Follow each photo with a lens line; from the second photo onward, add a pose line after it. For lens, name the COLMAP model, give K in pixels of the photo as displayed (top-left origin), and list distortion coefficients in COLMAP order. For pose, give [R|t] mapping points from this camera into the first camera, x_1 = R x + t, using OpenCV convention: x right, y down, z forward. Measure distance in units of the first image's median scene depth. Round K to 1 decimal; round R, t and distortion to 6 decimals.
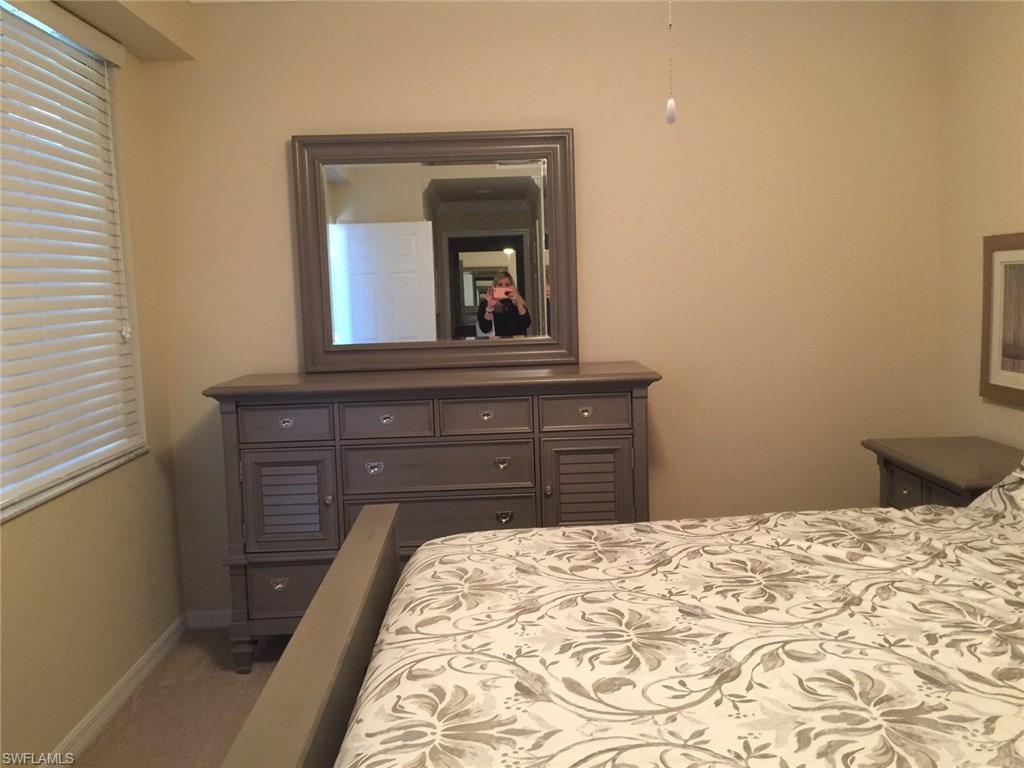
lens RADIAL K [[877.9, 0, 512.0], [0, 877.9, 384.0], [0, 0, 1]] dist [0.032634, -0.008979]
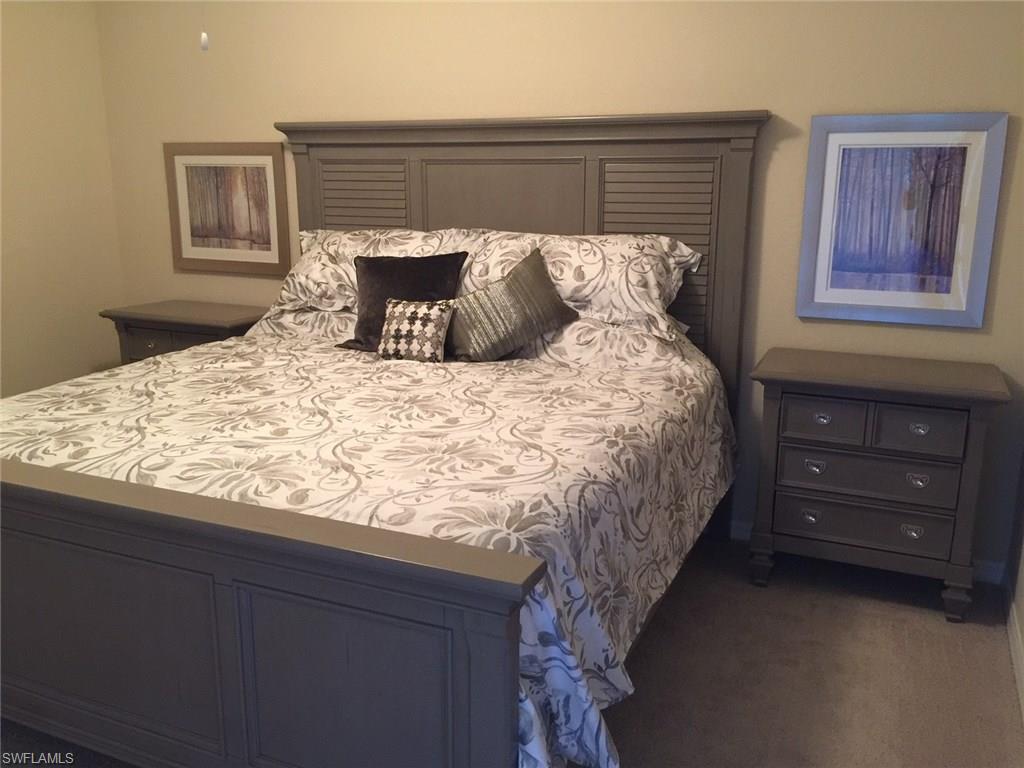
lens RADIAL K [[877.9, 0, 512.0], [0, 877.9, 384.0], [0, 0, 1]] dist [0.032634, -0.008979]
pose [[0.439466, -0.173388, 0.881366, -0.941941], [0.077476, 0.984854, 0.155116, 0.040257], [-0.894912, 0.000117, 0.446244, -0.060489]]
